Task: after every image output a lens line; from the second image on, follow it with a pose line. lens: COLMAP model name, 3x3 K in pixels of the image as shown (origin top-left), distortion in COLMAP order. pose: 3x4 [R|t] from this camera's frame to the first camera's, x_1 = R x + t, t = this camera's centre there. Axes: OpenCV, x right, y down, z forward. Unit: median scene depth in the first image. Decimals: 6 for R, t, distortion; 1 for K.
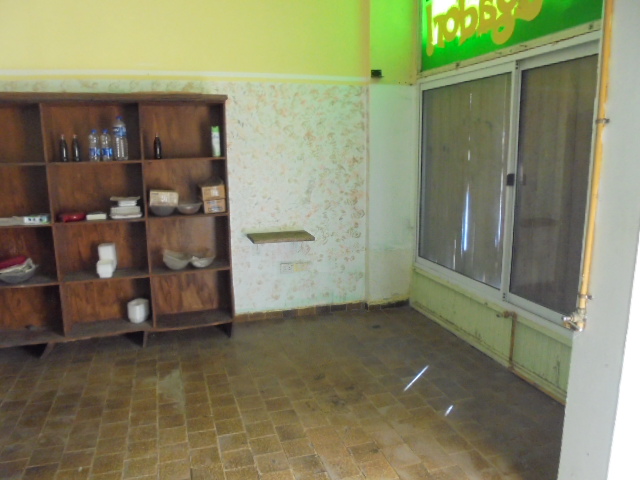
lens RADIAL K [[490.3, 0, 319.1], [0, 490.3, 241.4], [0, 0, 1]] dist [-0.100689, 0.069992]
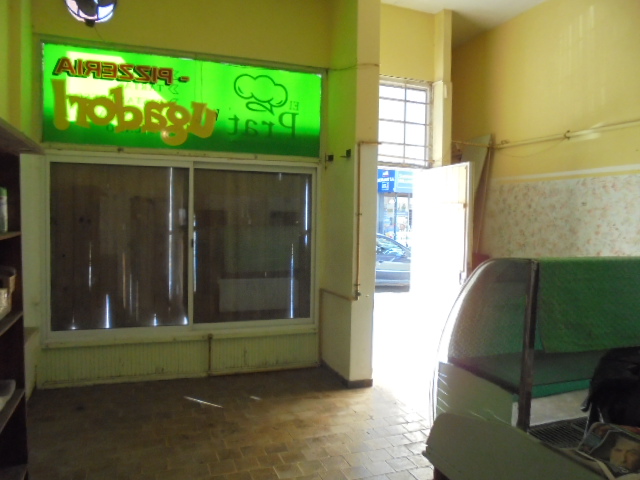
lens RADIAL K [[490.3, 0, 318.5], [0, 490.3, 241.5], [0, 0, 1]] dist [-0.100689, 0.069992]
pose [[-0.049428, -0.040323, 0.997963, -1.017982], [0.166260, 0.984912, 0.048030, -0.135538], [-0.984842, 0.168295, -0.041978, 0.676995]]
